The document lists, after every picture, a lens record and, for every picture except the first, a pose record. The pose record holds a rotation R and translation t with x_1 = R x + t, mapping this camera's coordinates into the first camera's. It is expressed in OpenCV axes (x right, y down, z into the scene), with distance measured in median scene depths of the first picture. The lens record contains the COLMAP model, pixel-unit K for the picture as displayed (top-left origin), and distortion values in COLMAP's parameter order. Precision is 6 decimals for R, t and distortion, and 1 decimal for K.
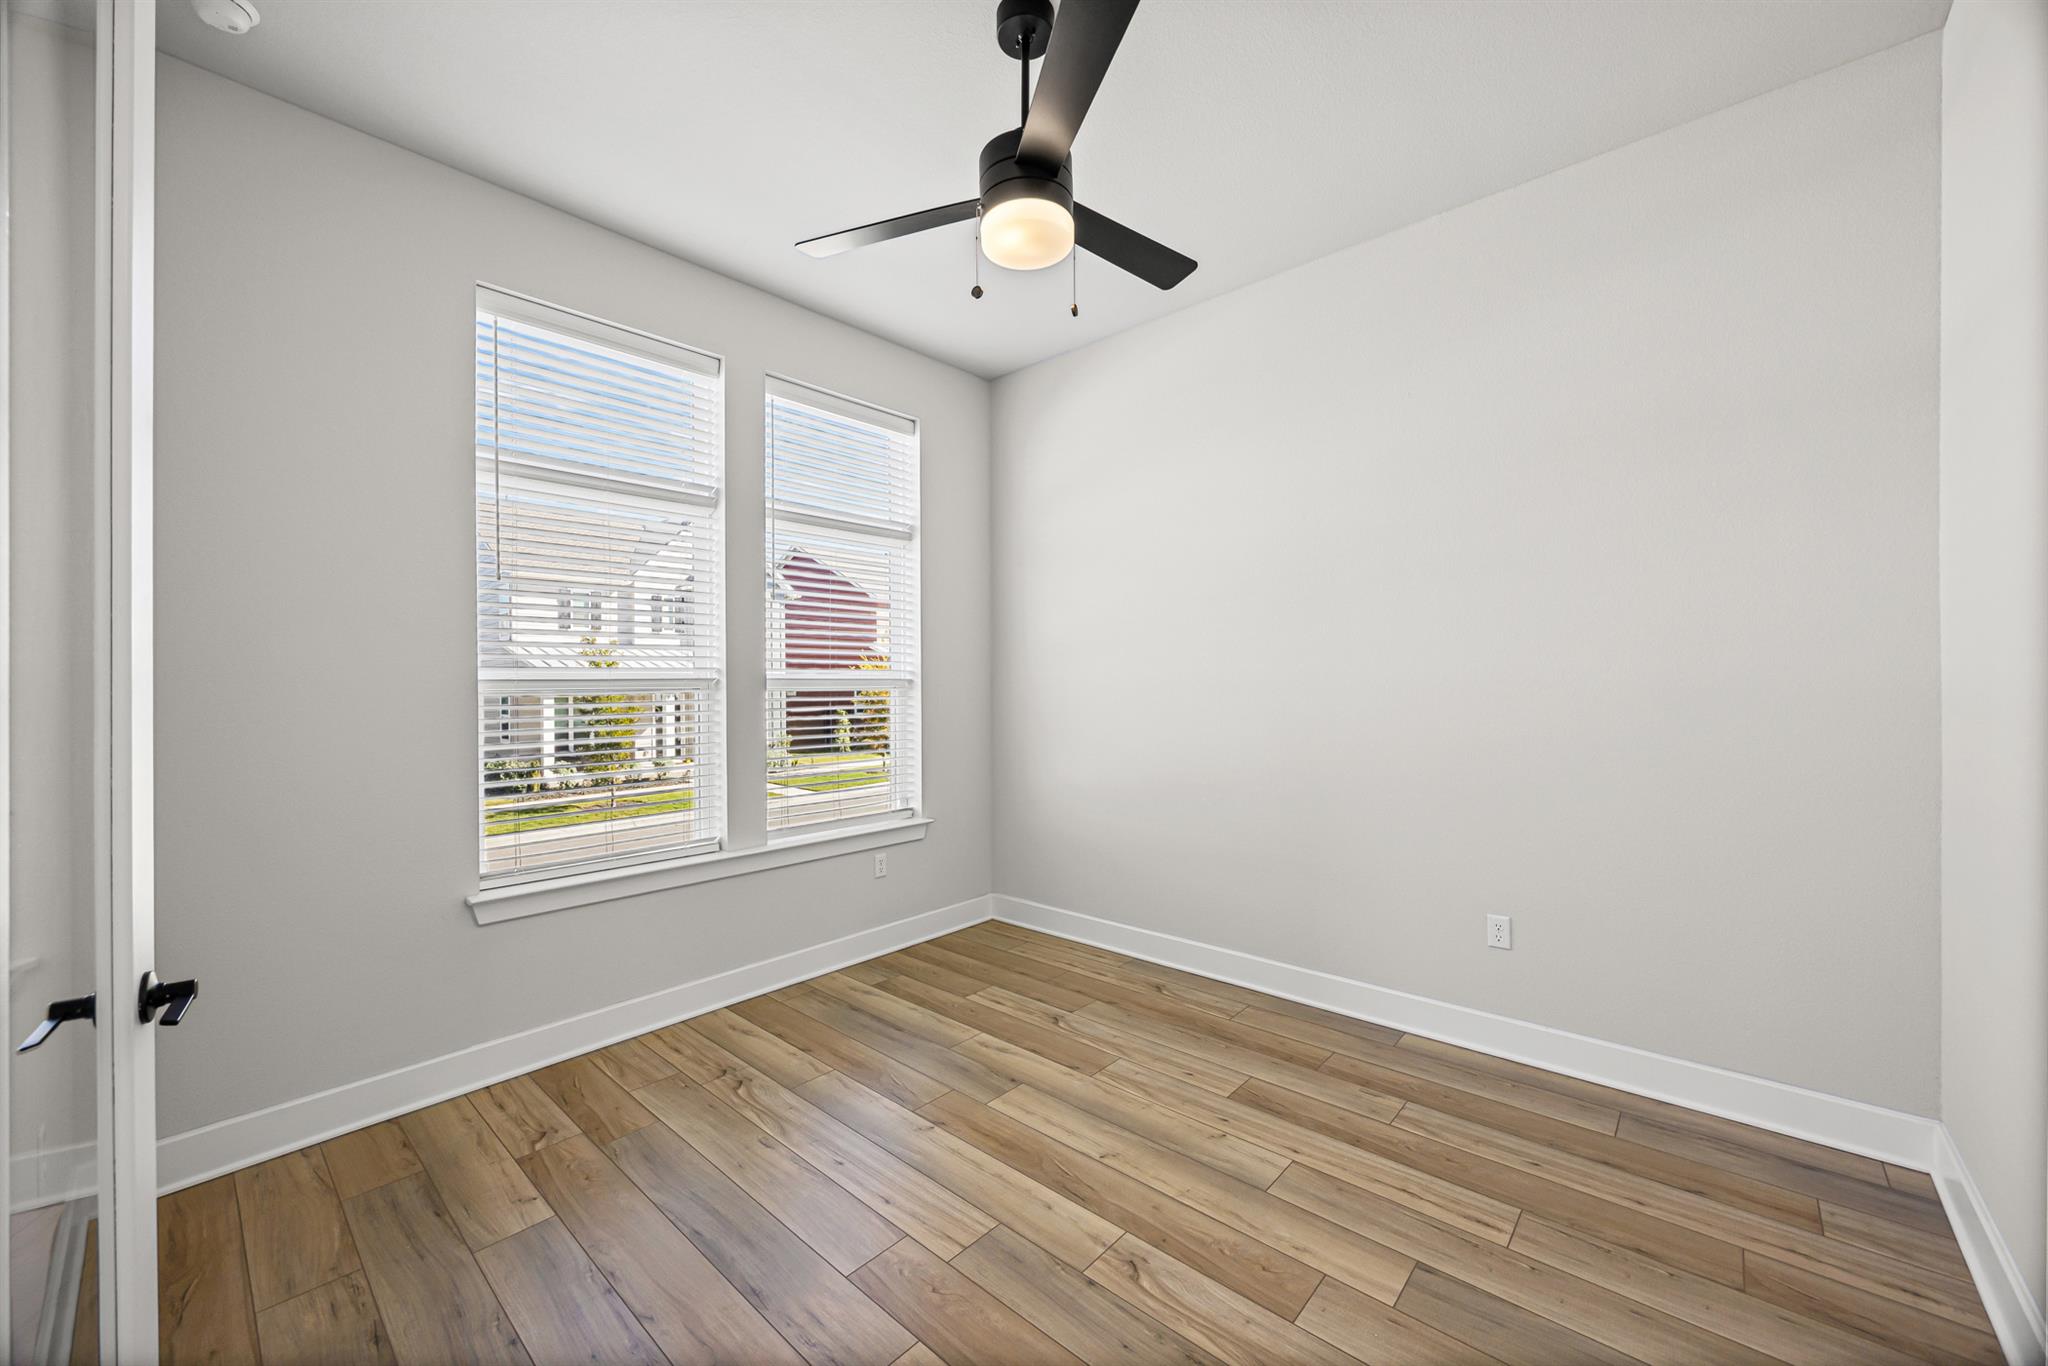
lens RADIAL K [[784.5, 0, 1020.0], [0, 784.5, 689.6], [0, 0, 1]] dist [-0.002096, 0.000071]
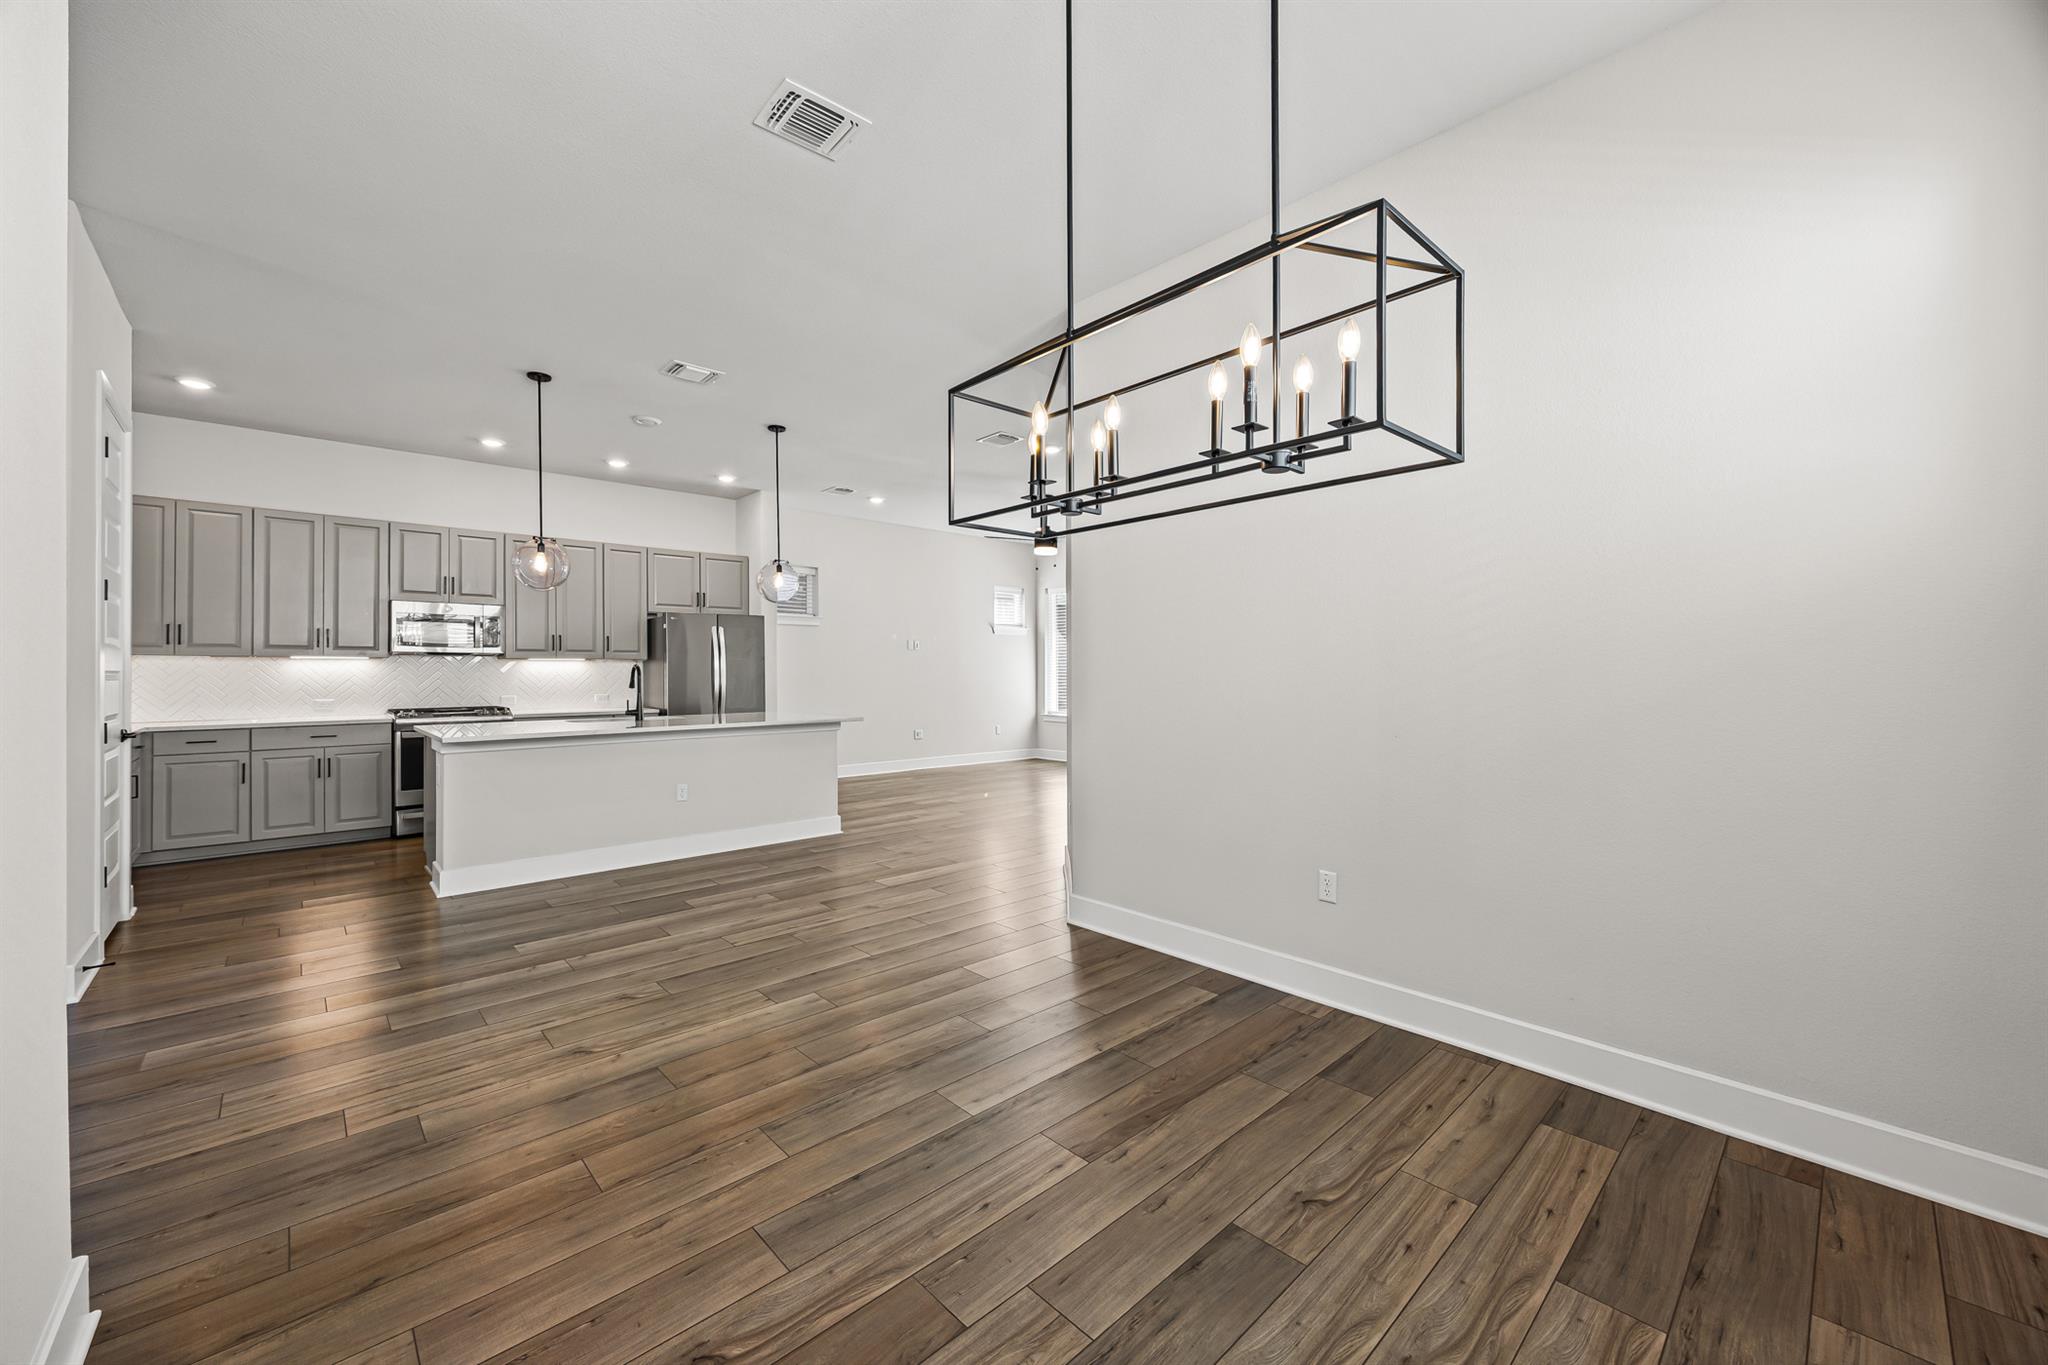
lens RADIAL K [[784.5, 0, 1023.1], [0, 784.5, 668.1], [0, 0, 1]] dist [-0.002096, 0.000071]
pose [[0.077311, 0.006769, 0.996984, -0.719350], [0.001417, 0.999975, -0.006899, 0.030538], [-0.997006, 0.001946, 0.077299, 0.679457]]
